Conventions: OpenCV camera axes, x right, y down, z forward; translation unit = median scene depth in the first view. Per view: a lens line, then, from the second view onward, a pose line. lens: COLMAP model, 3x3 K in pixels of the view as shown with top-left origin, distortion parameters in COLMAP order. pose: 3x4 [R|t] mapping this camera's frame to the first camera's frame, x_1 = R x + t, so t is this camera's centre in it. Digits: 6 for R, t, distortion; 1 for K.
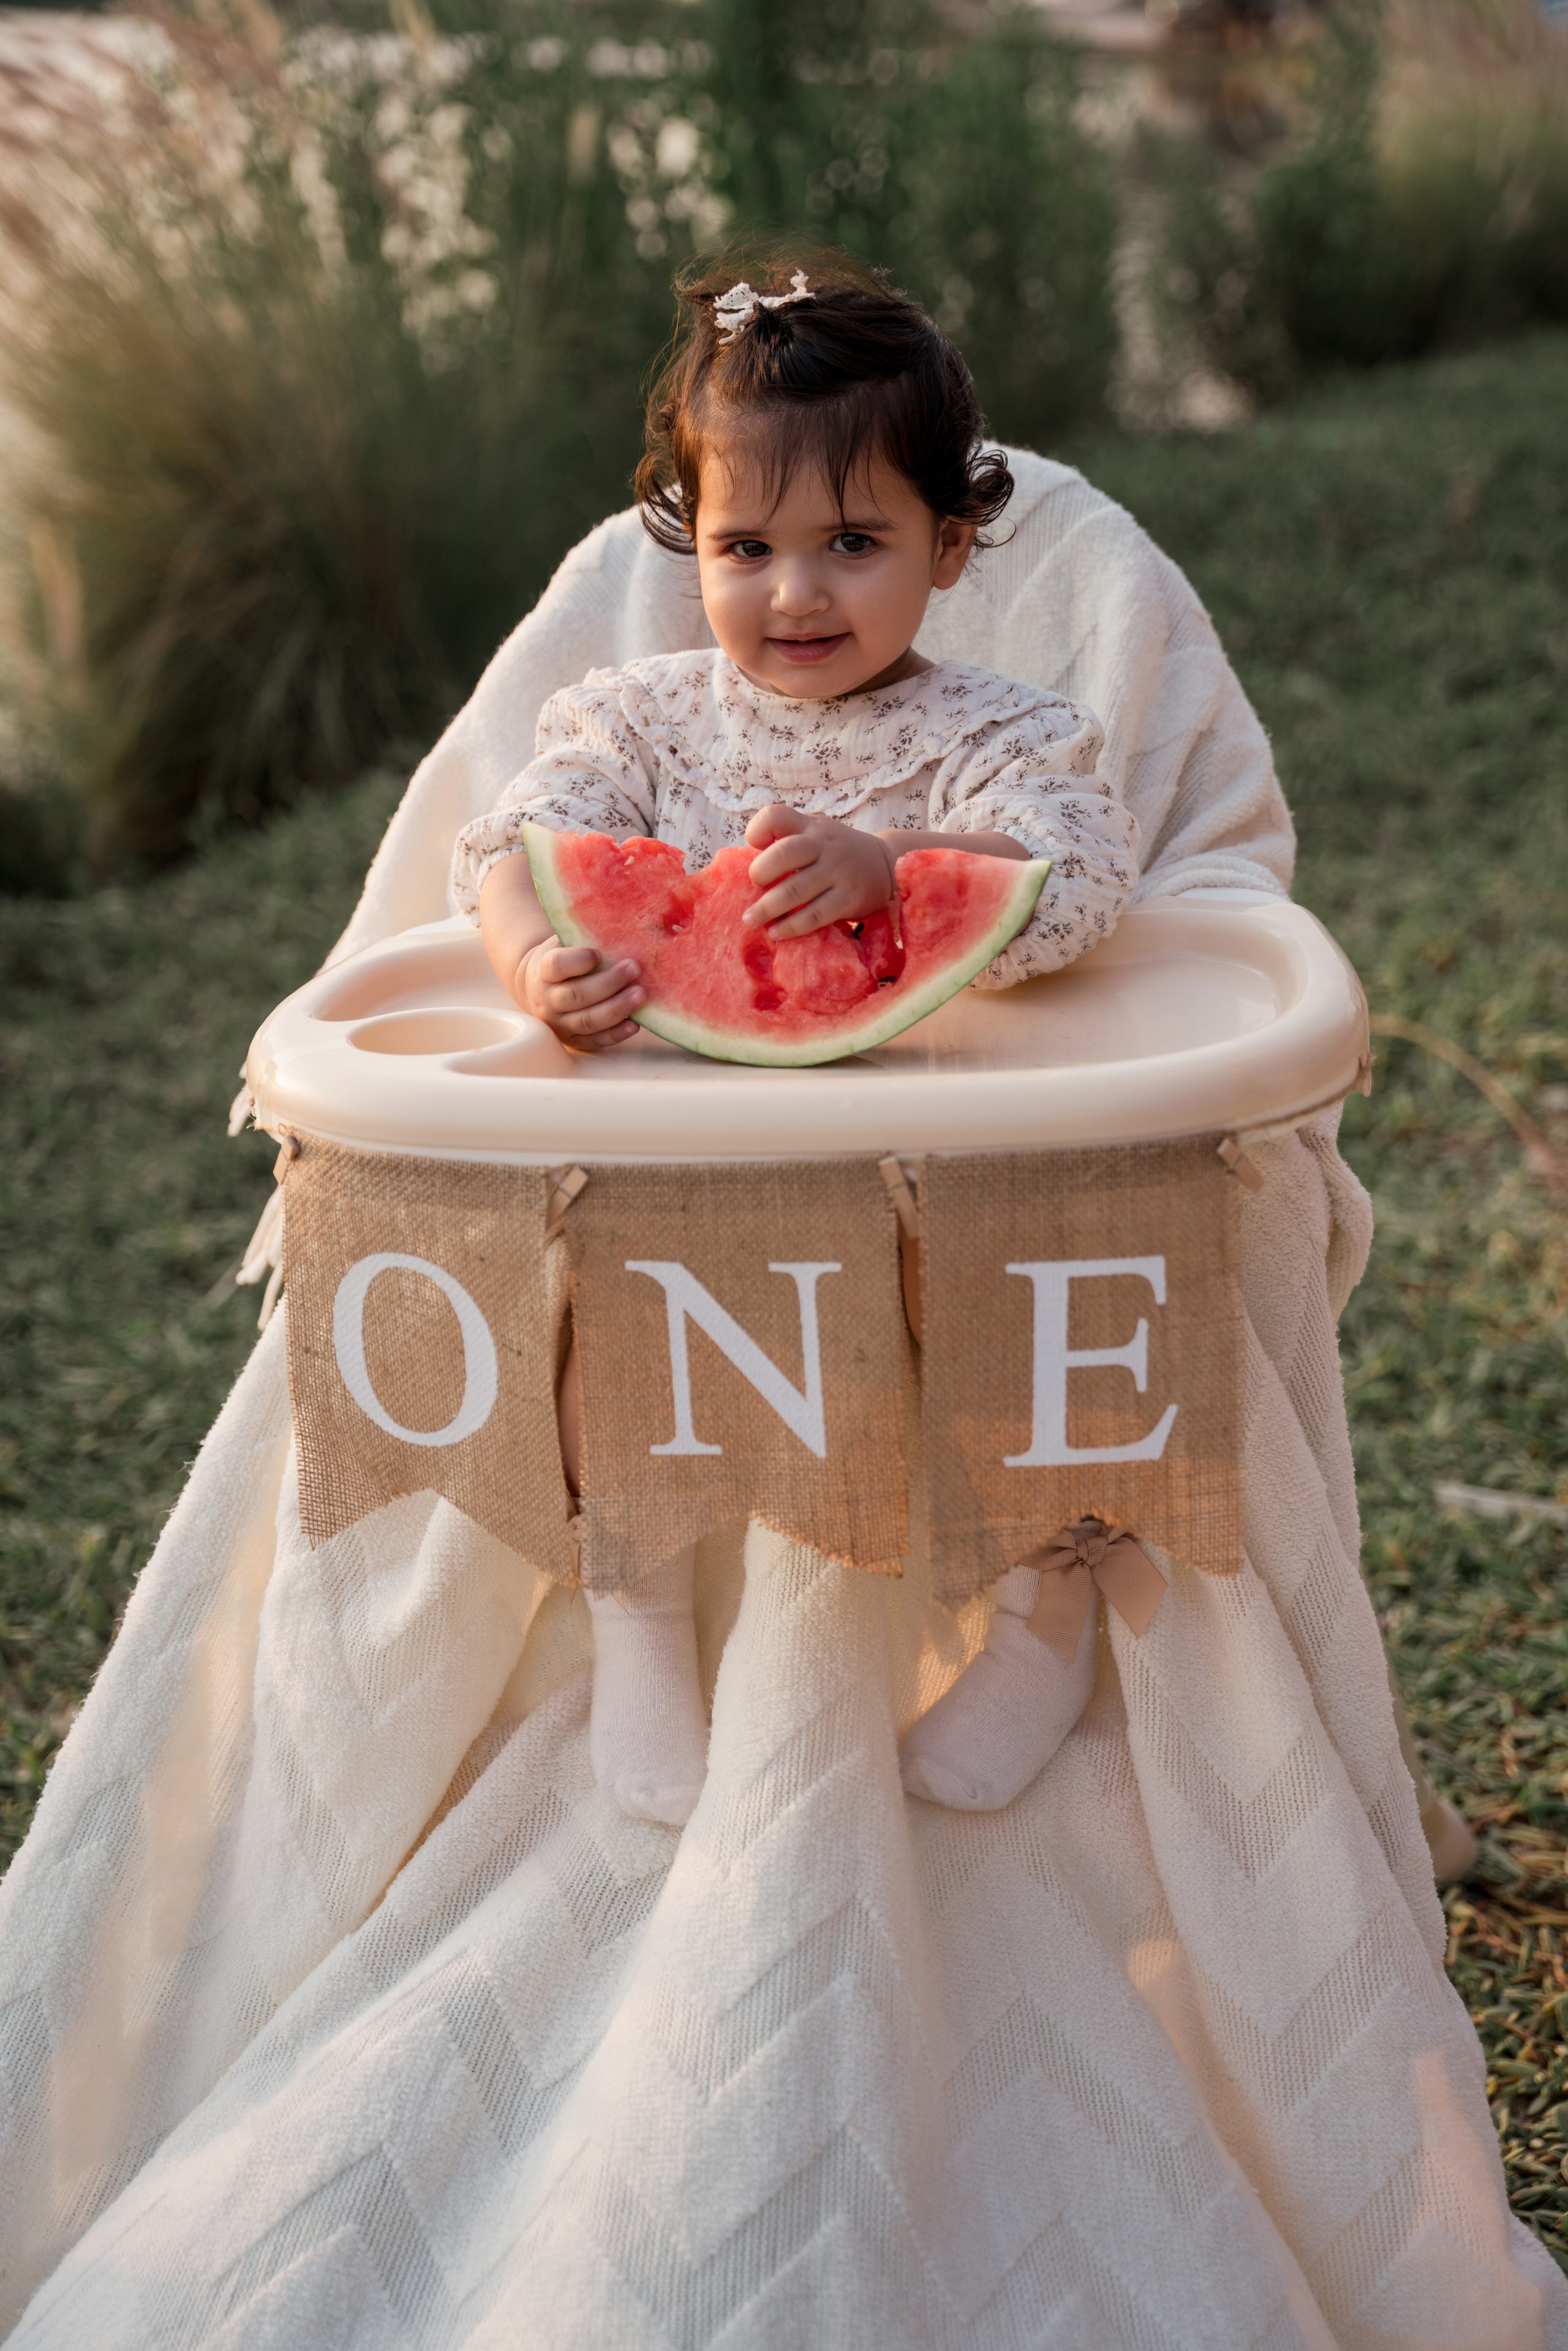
lens RADIAL K [[3271.0, 0, 748.8], [0, 3271.0, 1195.2], [0, 0, 1]] dist [0.119259, 0.125610]
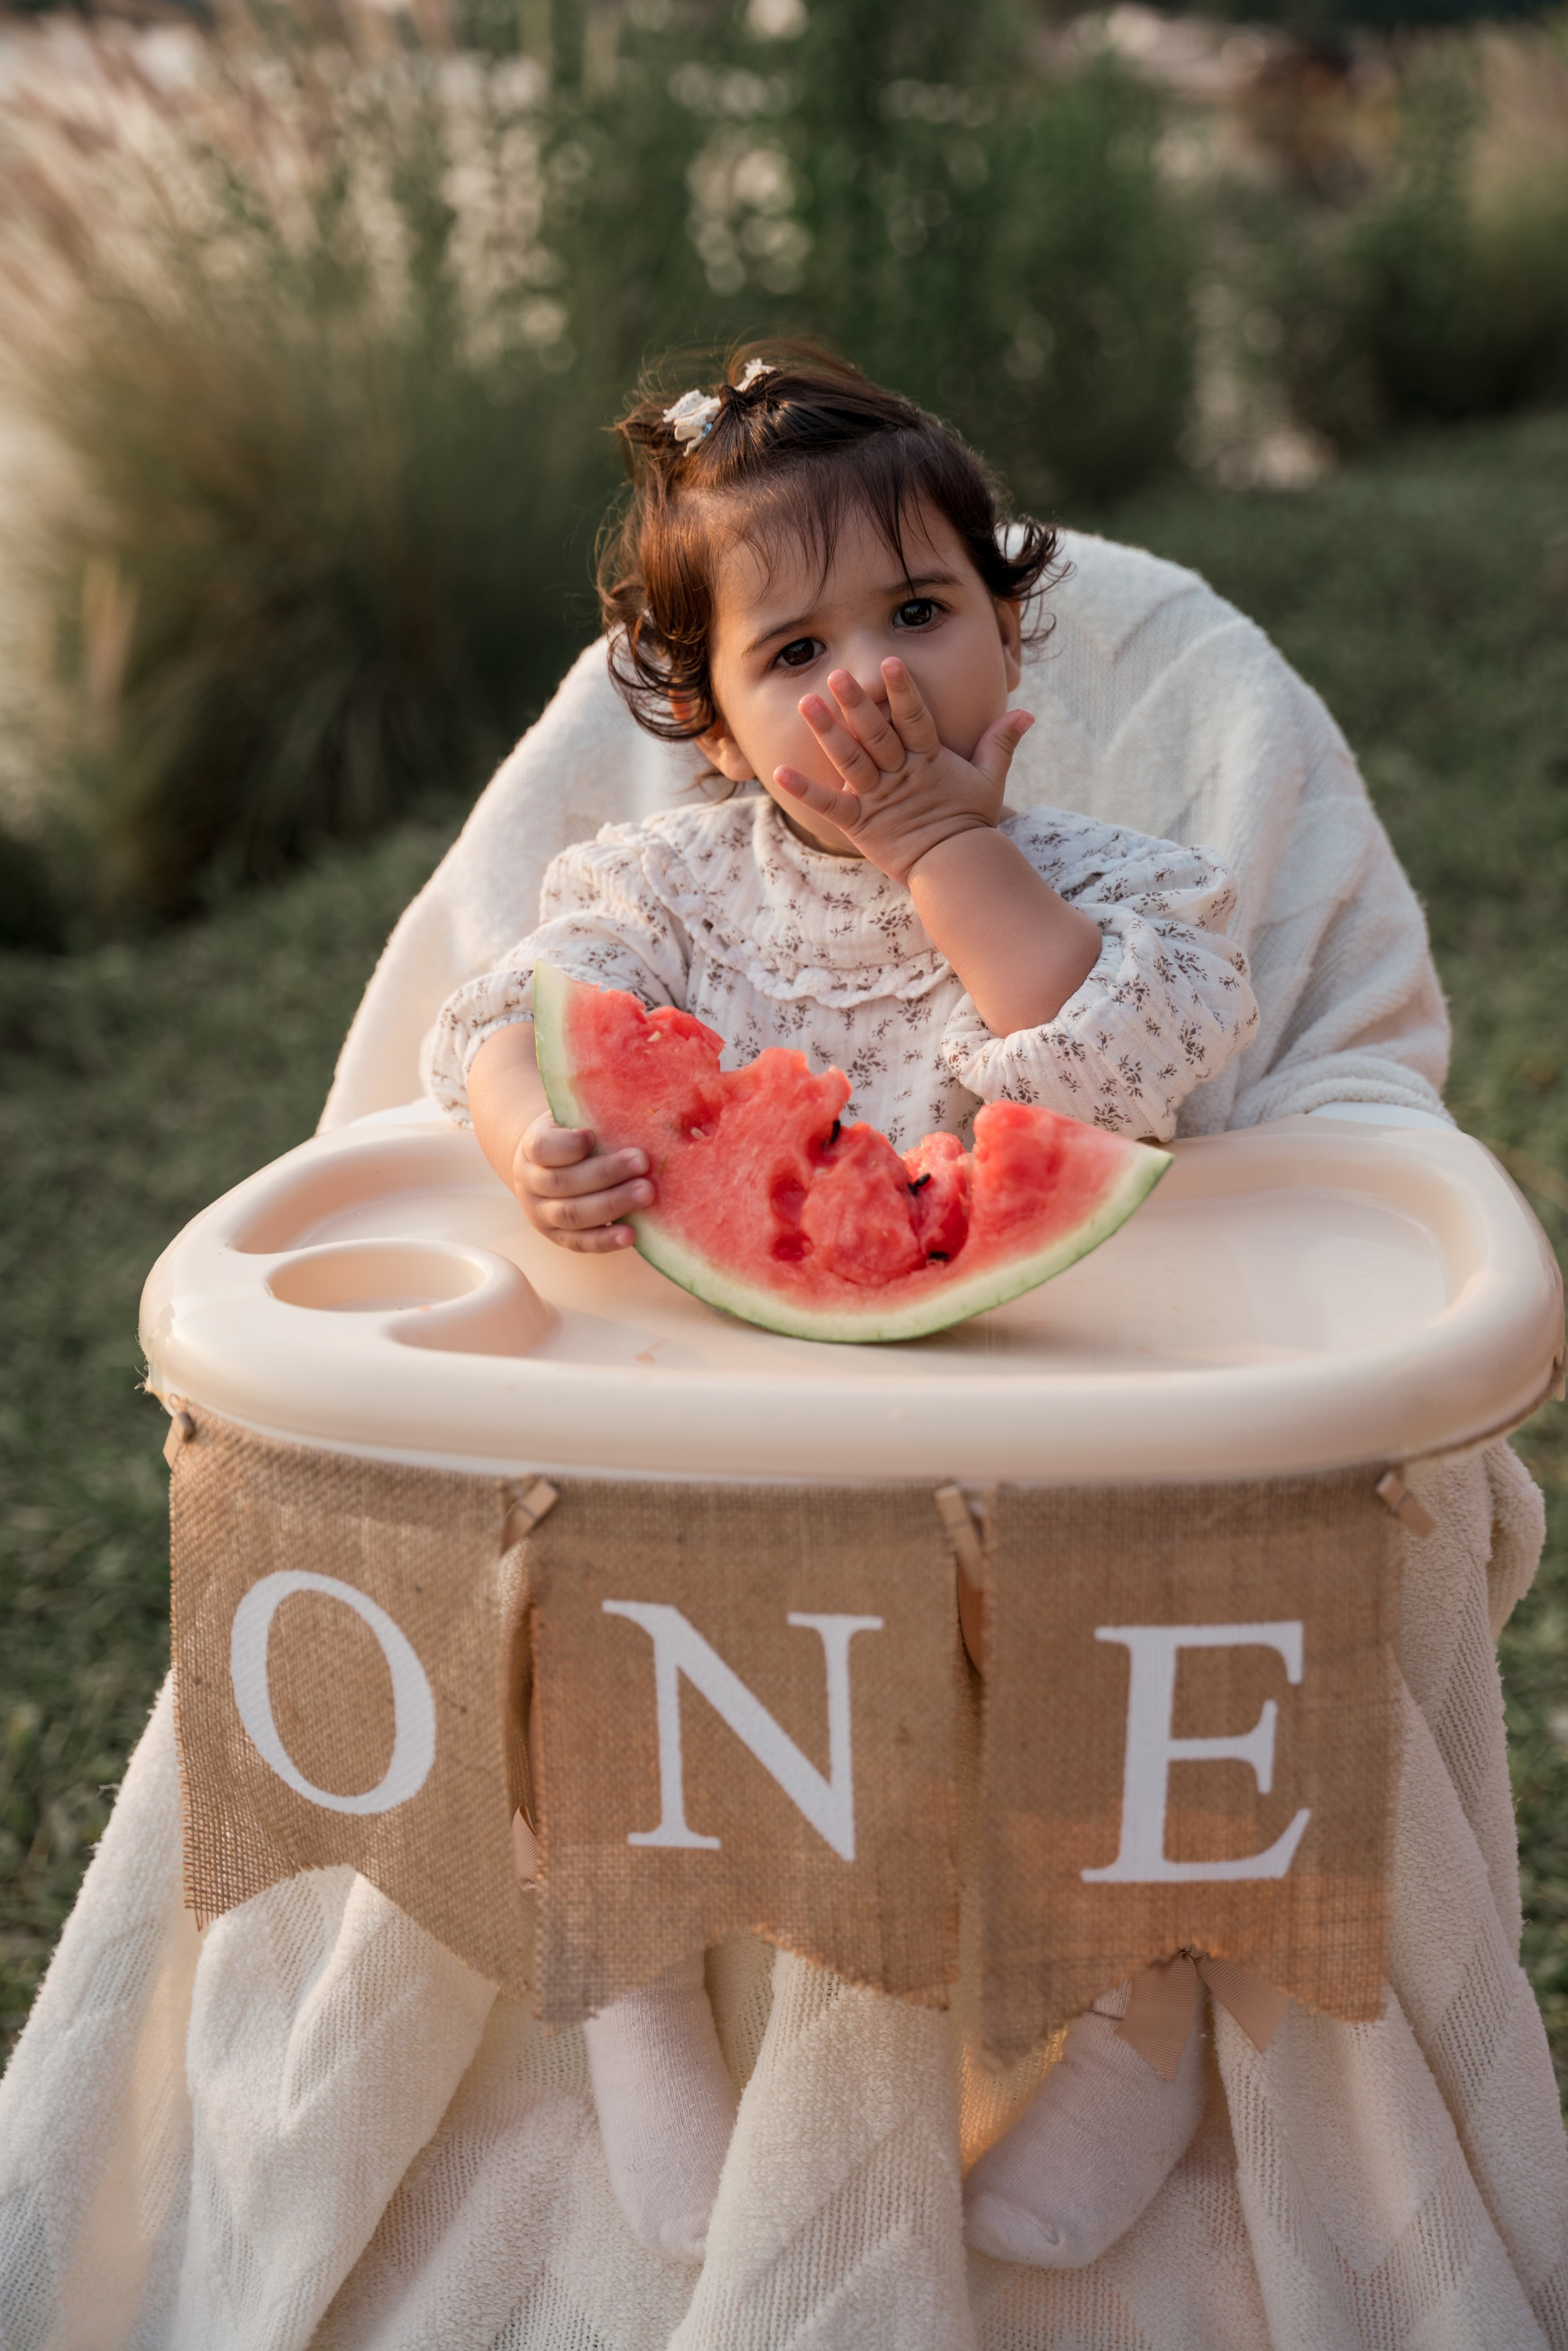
lens RADIAL K [[3252.1, 0, 779.7], [0, 3252.1, 1201.6], [0, 0, 1]] dist [0.134434, 0.007247]
pose [[0.999442, 0.033151, -0.004107, 0.003193], [-0.033173, 0.999435, -0.005477, -0.057786], [0.003923, 0.005610, 0.999977, 0.186879]]
